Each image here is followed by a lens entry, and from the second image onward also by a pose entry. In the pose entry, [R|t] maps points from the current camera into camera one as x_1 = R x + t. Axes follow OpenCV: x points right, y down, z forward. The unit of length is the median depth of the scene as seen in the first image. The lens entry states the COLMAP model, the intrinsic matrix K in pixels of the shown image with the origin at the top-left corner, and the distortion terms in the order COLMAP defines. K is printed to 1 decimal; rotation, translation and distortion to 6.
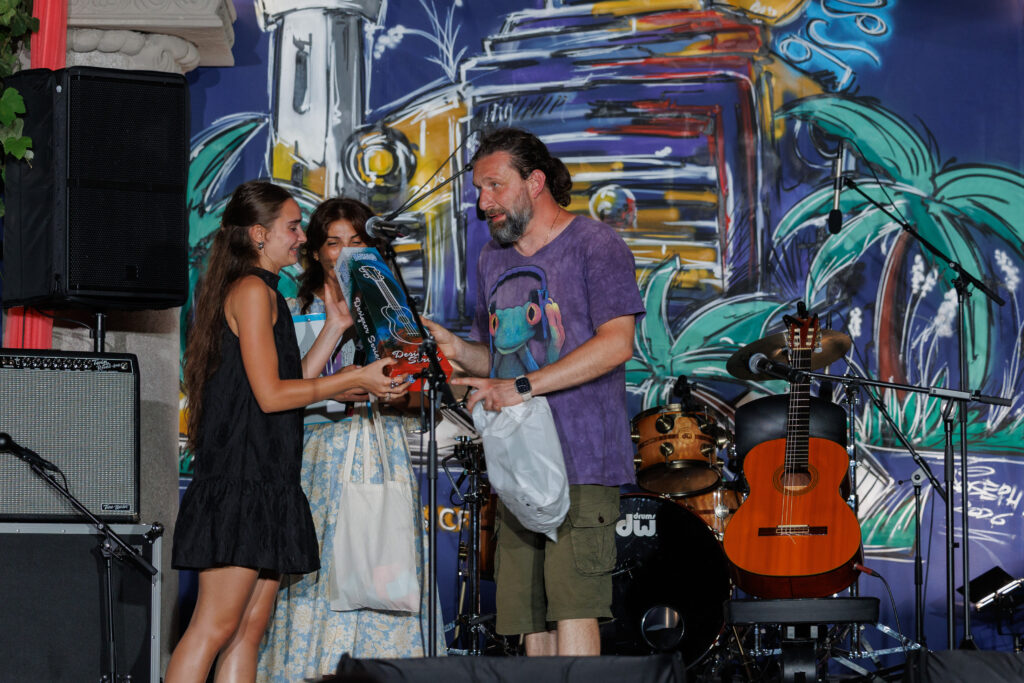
lens RADIAL K [[3505.4, 0, 512.9], [0, 3505.4, 165.9], [0, 0, 1]] dist [-0.008169, -0.066475]
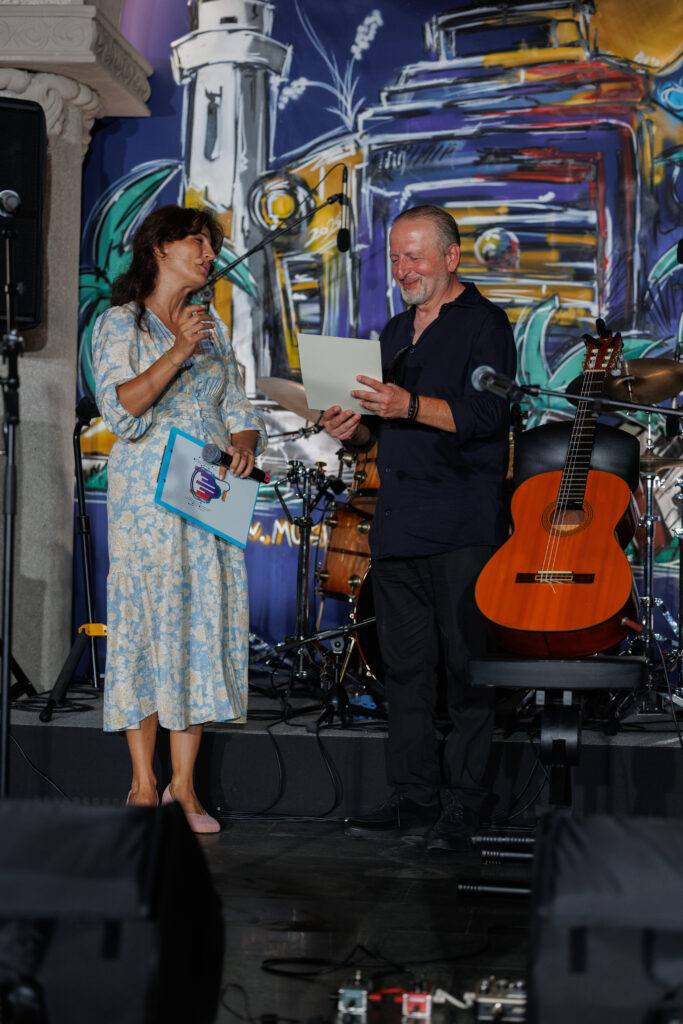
lens RADIAL K [[2002.4, 0, 344.9], [0, 2002.4, 509.3], [0, 0, 1]] dist [0.035842, -0.098257]
pose [[0.987328, 0.023571, -0.156932, 0.080255], [-0.007318, 0.994619, 0.103345, 0.027870], [0.158523, -0.100887, 0.982188, 0.386033]]
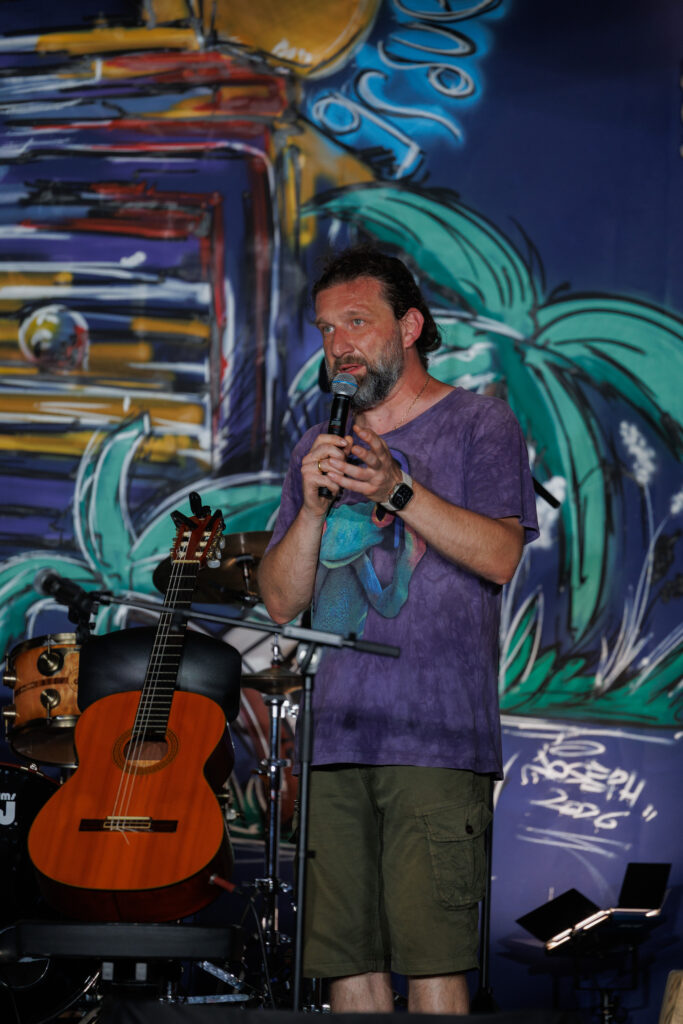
lens RADIAL K [[5467.2, 0, 340.0], [0, 5467.2, 510.8], [0, 0, 1]] dist [-0.203057, 11.820799]
pose [[0.999023, 0.037434, -0.023491, 0.109487], [-0.036225, 0.998095, 0.049940, -0.009666], [0.025316, -0.049041, 0.998476, -0.052357]]
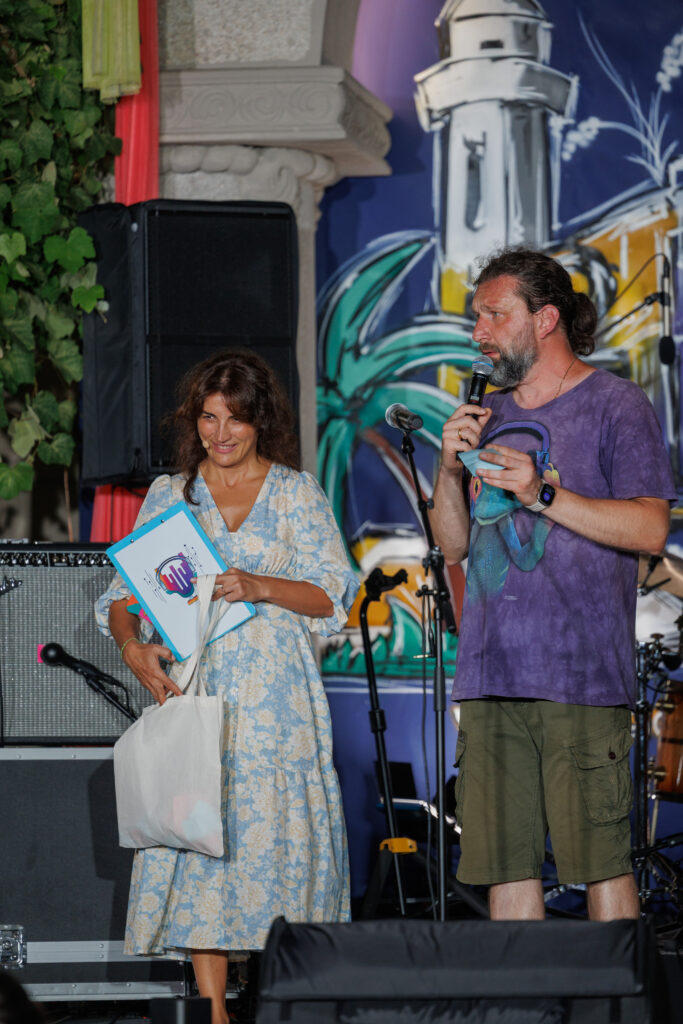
lens RADIAL K [[4908.5, 0, 249.6], [0, 4908.5, 552.4], [0, 0, 1]] dist [-0.083205, 1.375769]
pose [[0.978539, -0.015615, -0.205470, 0.121334], [0.032177, 0.996472, 0.077512, -0.030495], [0.203535, -0.082460, 0.975589, -0.128571]]
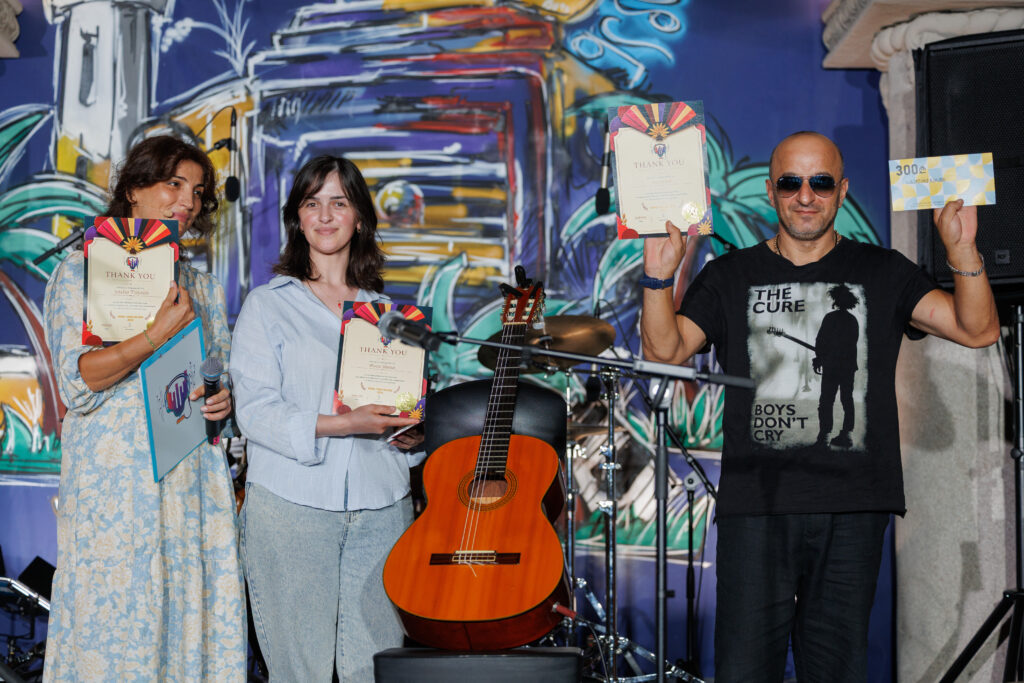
lens RADIAL K [[2002.4, 0, 506.2], [0, 2002.4, 331.7], [0, 0, 1]] dist [0.035842, -0.098257]
pose [[0.999593, 0.008745, -0.027168, 0.074143], [-0.008106, 0.999690, 0.023558, 0.034475], [0.027366, -0.023328, 0.999353, 0.434229]]
